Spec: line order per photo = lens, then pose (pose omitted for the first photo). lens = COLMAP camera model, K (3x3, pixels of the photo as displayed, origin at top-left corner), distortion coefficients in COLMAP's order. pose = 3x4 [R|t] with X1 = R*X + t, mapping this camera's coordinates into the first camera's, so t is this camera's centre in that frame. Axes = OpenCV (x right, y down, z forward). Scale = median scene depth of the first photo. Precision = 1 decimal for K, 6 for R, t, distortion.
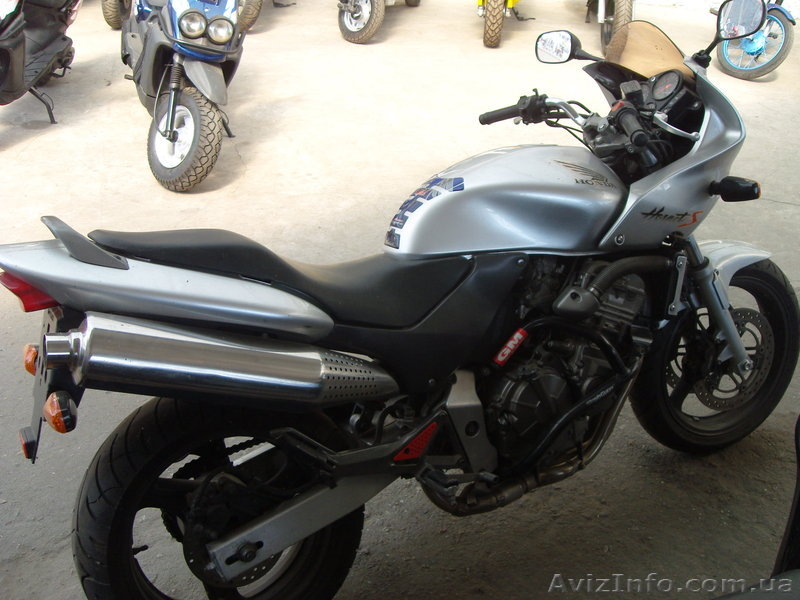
lens RADIAL K [[877.5, 0, 400.0], [0, 877.5, 300.0], [0, 0, 1]] dist [-0.155962, 0.039856]
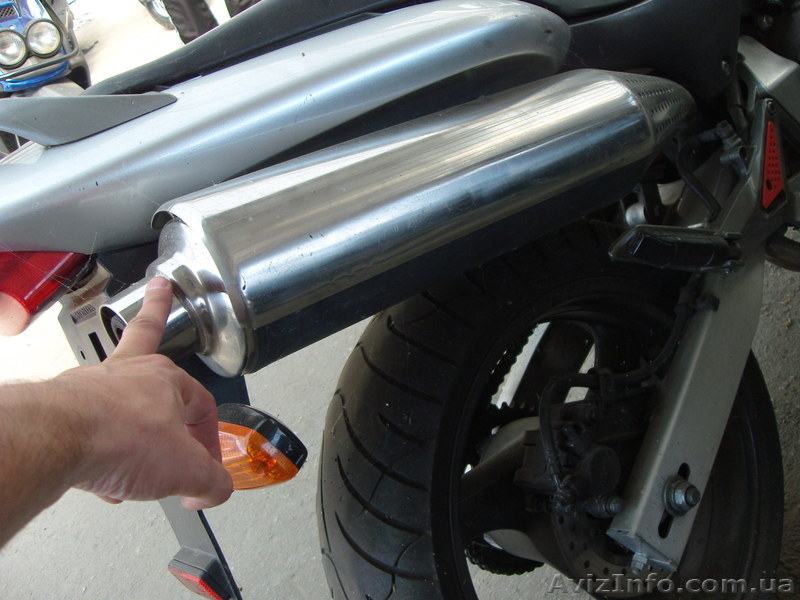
lens RADIAL K [[877.5, 0, 400.0], [0, 877.5, 300.0], [0, 0, 1]] dist [-0.155962, 0.039856]
pose [[0.817212, -0.573470, 0.057415, -0.243395], [0.573001, 0.819144, 0.025965, 0.079334], [-0.061921, 0.011680, 0.998013, 0.442989]]
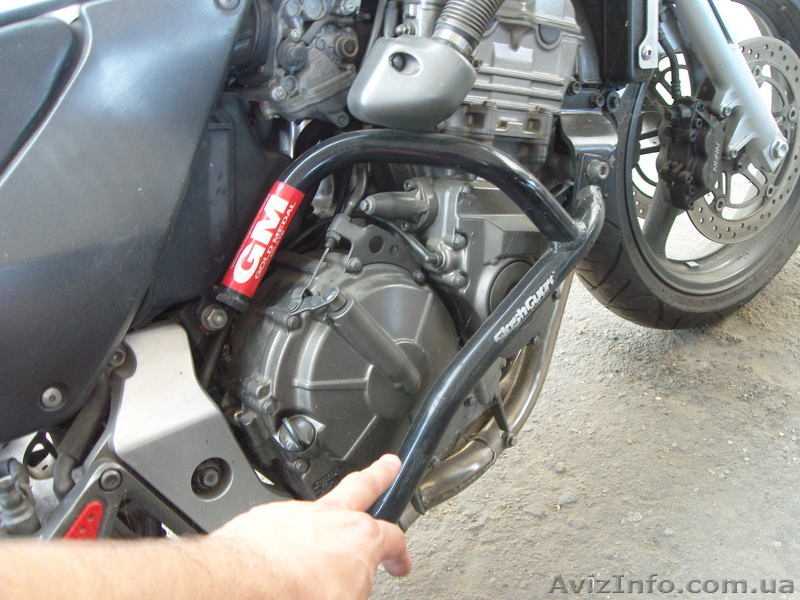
lens RADIAL K [[877.5, 0, 400.0], [0, 877.5, 300.0], [0, 0, 1]] dist [-0.155962, 0.039856]
pose [[0.967384, -0.234946, 0.094703, 0.140262], [0.213517, 0.957438, 0.194222, 0.019395], [-0.136304, -0.167667, 0.976375, 0.625238]]
